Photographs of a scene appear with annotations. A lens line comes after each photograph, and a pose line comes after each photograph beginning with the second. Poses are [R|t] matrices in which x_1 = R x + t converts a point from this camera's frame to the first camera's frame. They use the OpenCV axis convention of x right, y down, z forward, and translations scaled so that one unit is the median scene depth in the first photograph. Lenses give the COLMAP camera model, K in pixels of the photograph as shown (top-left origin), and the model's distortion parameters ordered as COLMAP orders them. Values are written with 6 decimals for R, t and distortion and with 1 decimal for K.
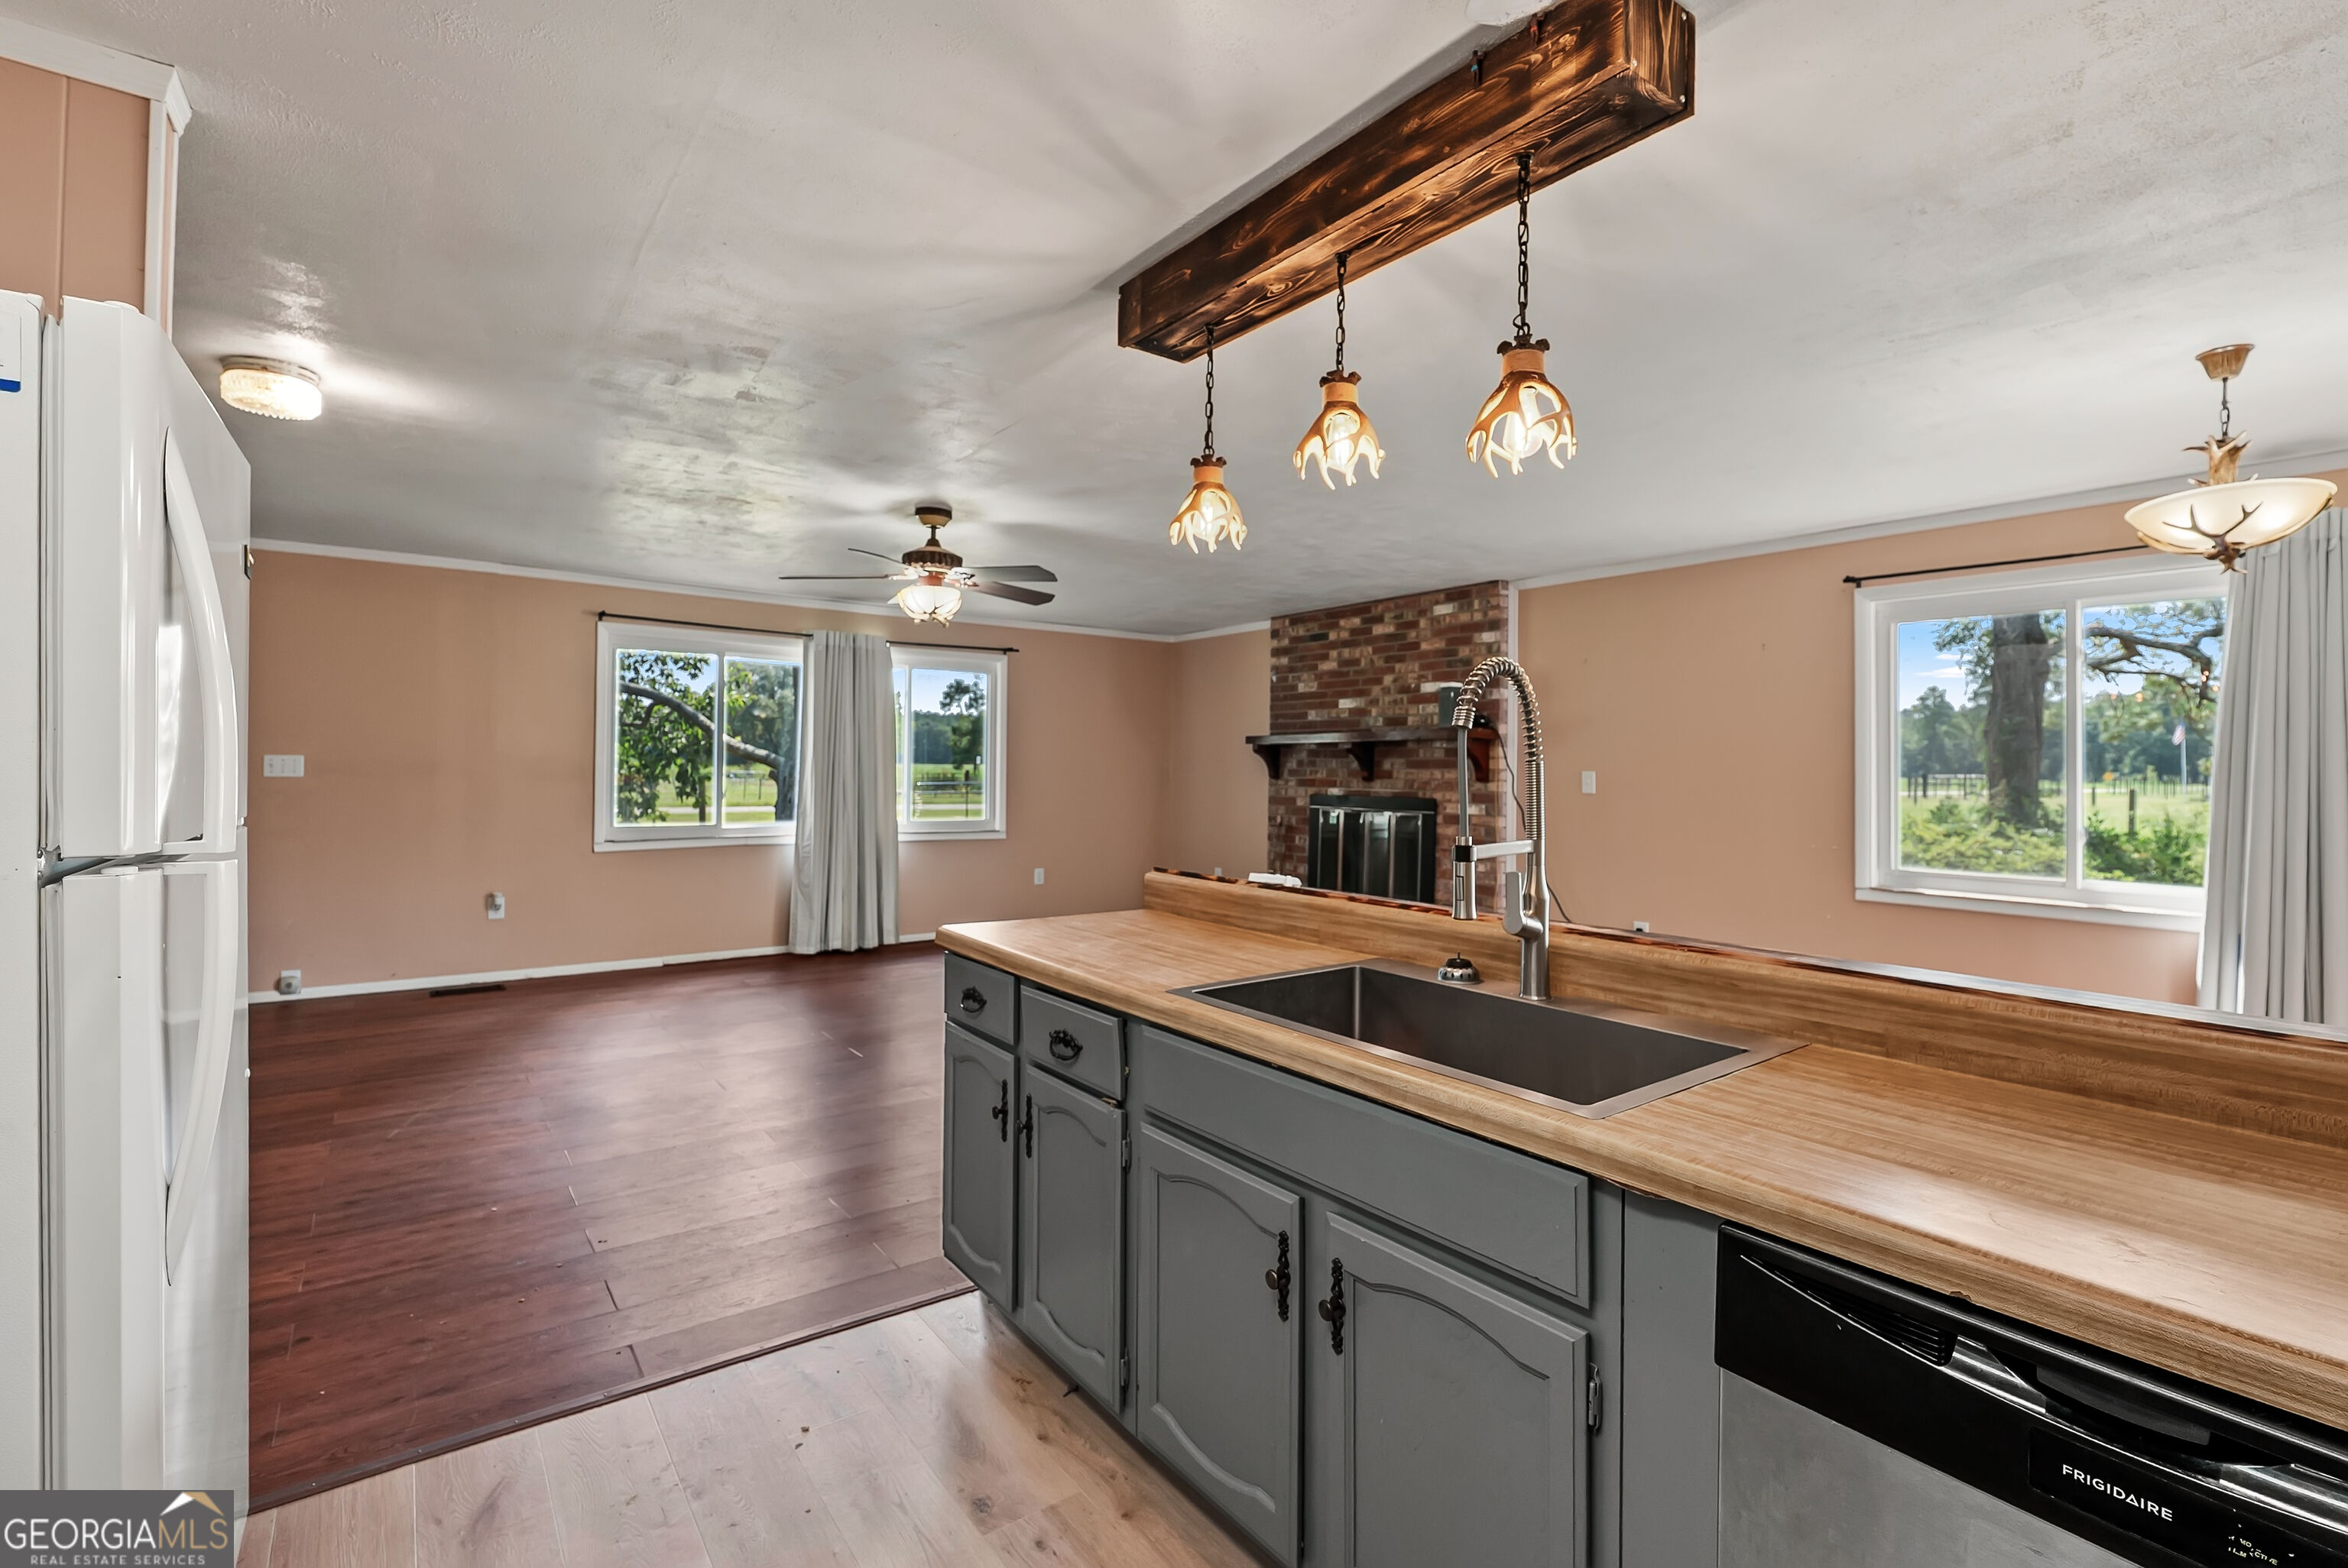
lens RADIAL K [[1074.0, 0, 1170.0], [0, 1074.0, 766.8], [0, 0, 1]] dist [0.000185, -0.000394]
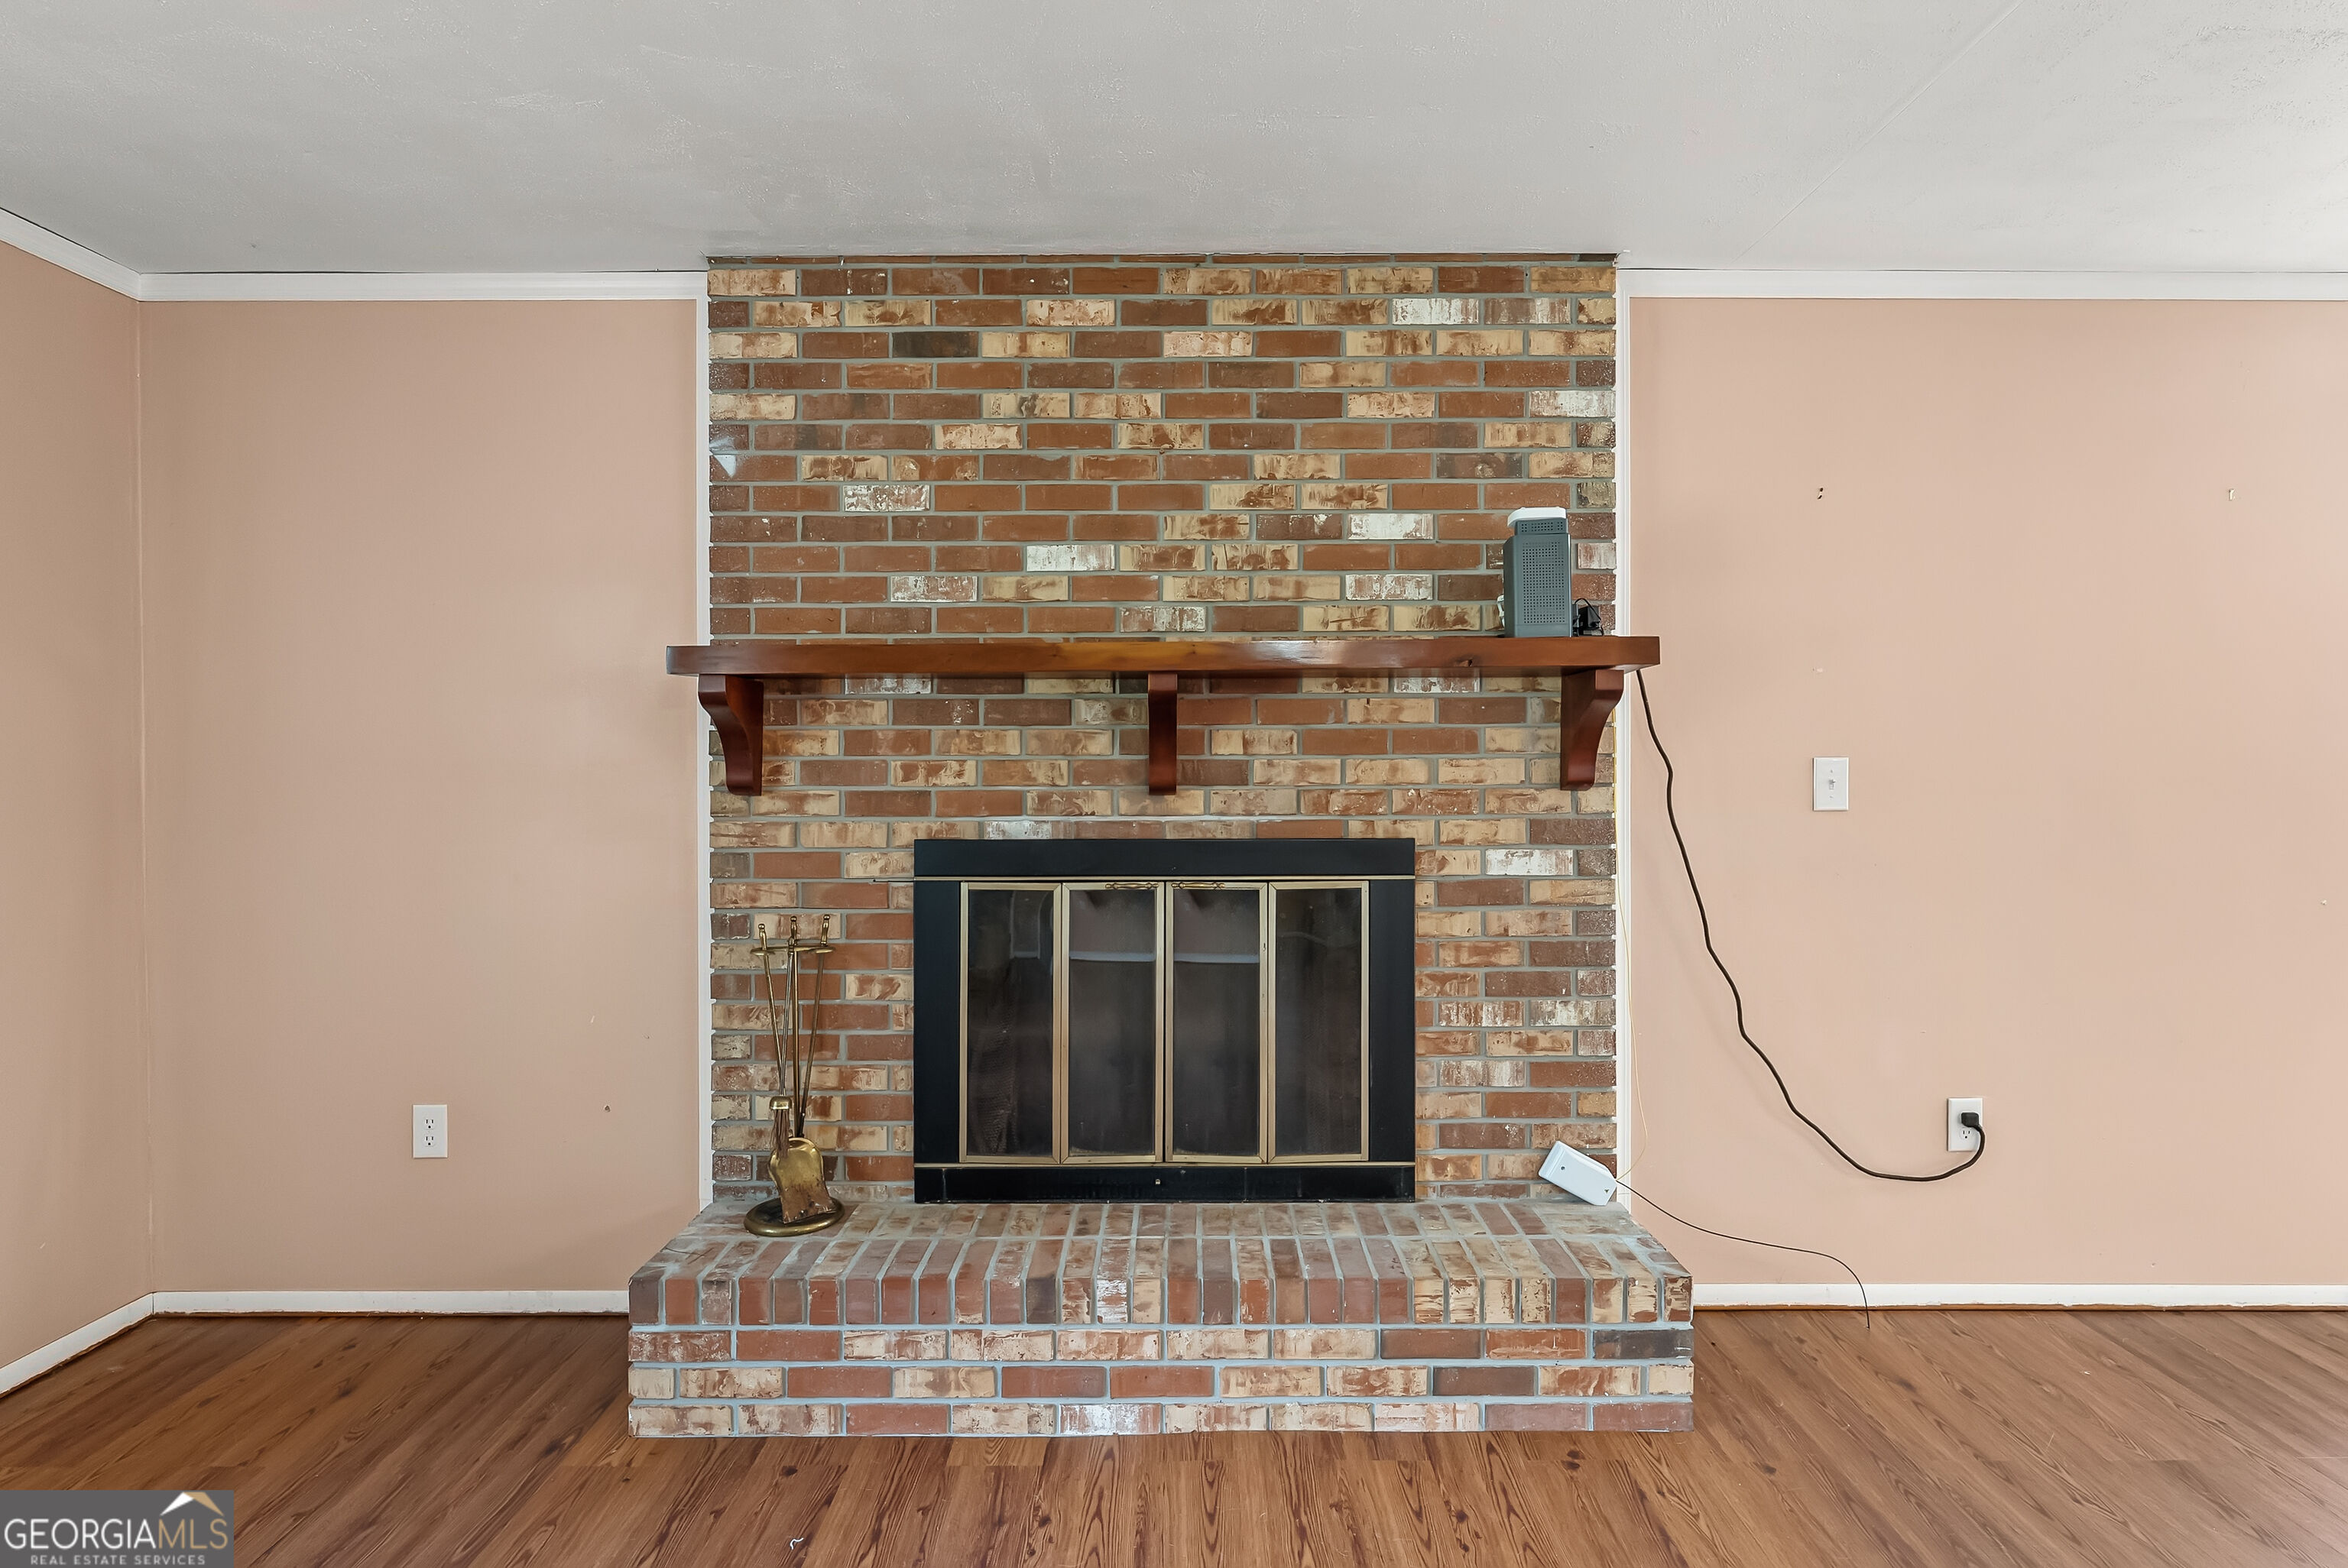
lens RADIAL K [[1294.0, 0, 1183.8], [0, 1294.0, 787.2], [0, 0, 1]] dist [-0.000426, -0.000013]
pose [[0.585275, -0.018438, 0.810626, -0.137883], [0.007643, 0.999822, 0.017223, 0.004442], [-0.810799, -0.003884, 0.585312, 0.754990]]
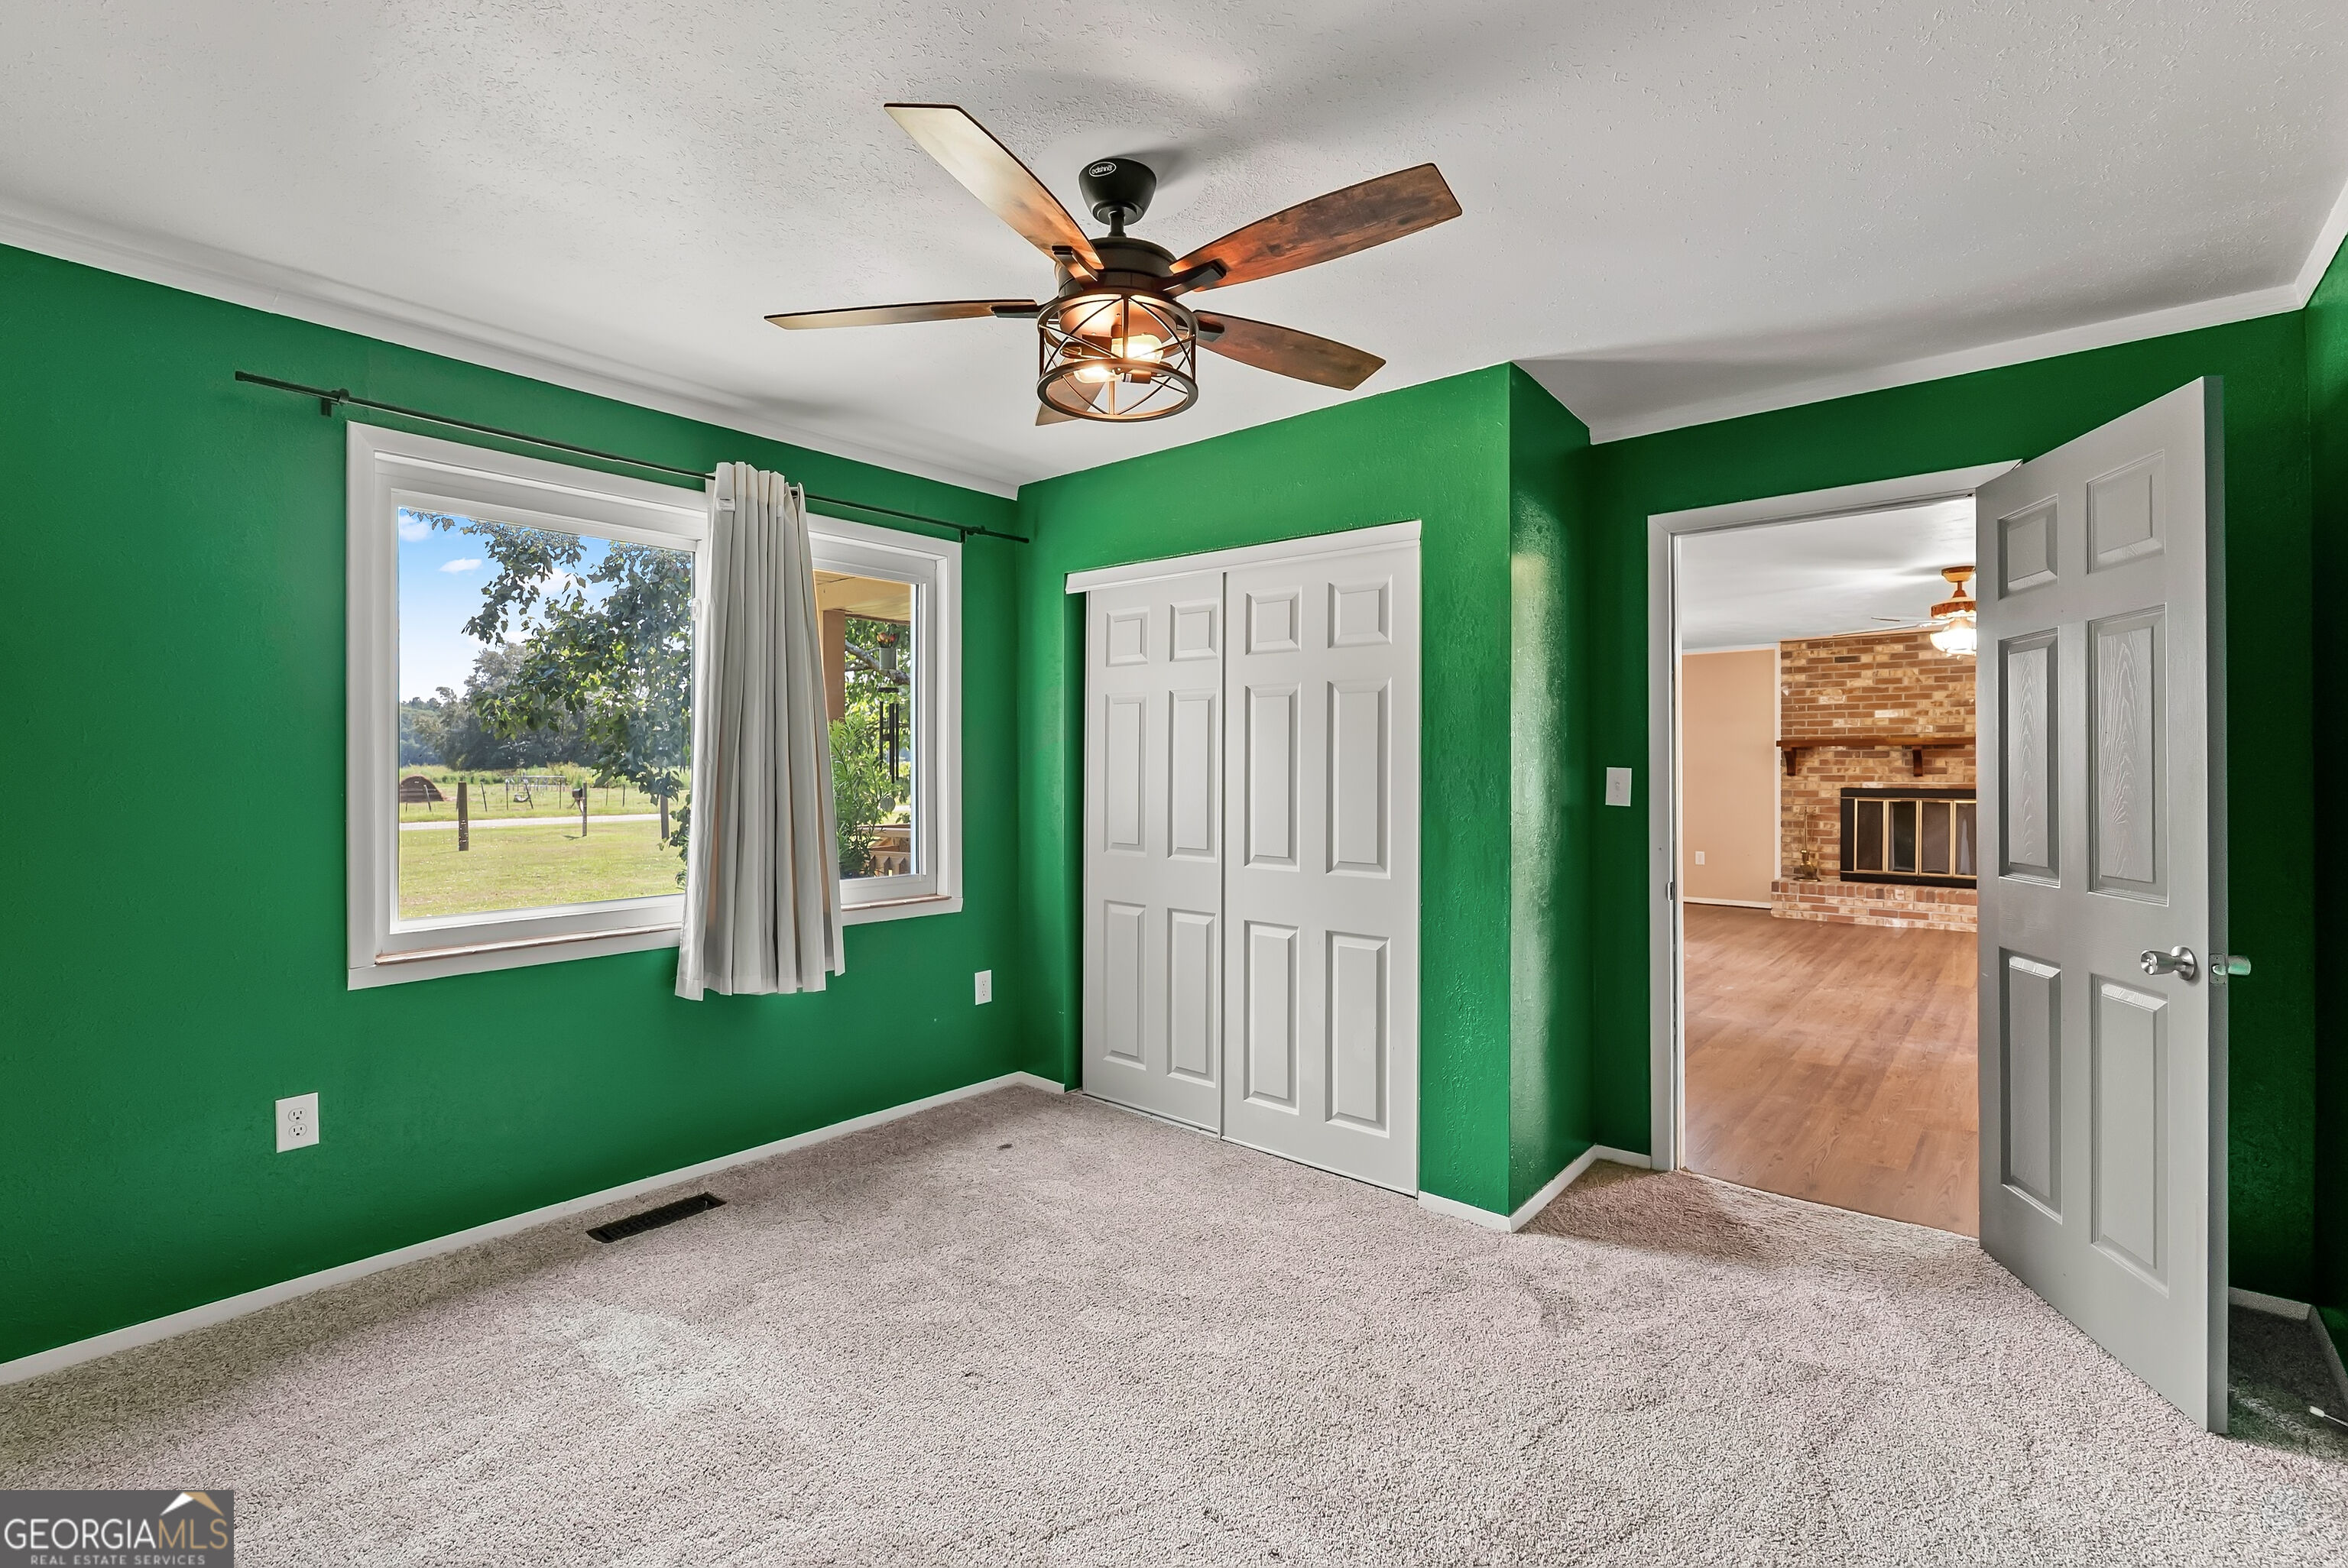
lens RADIAL K [[1074.0, 0, 1170.3], [0, 1074.0, 762.8], [0, 0, 1]] dist [0.000185, -0.000394]
pose [[0.967558, -0.006183, 0.252575, -0.968050], [0.007316, 0.999967, -0.003546, -0.004192], [-0.252545, 0.005279, 0.967571, 0.011040]]
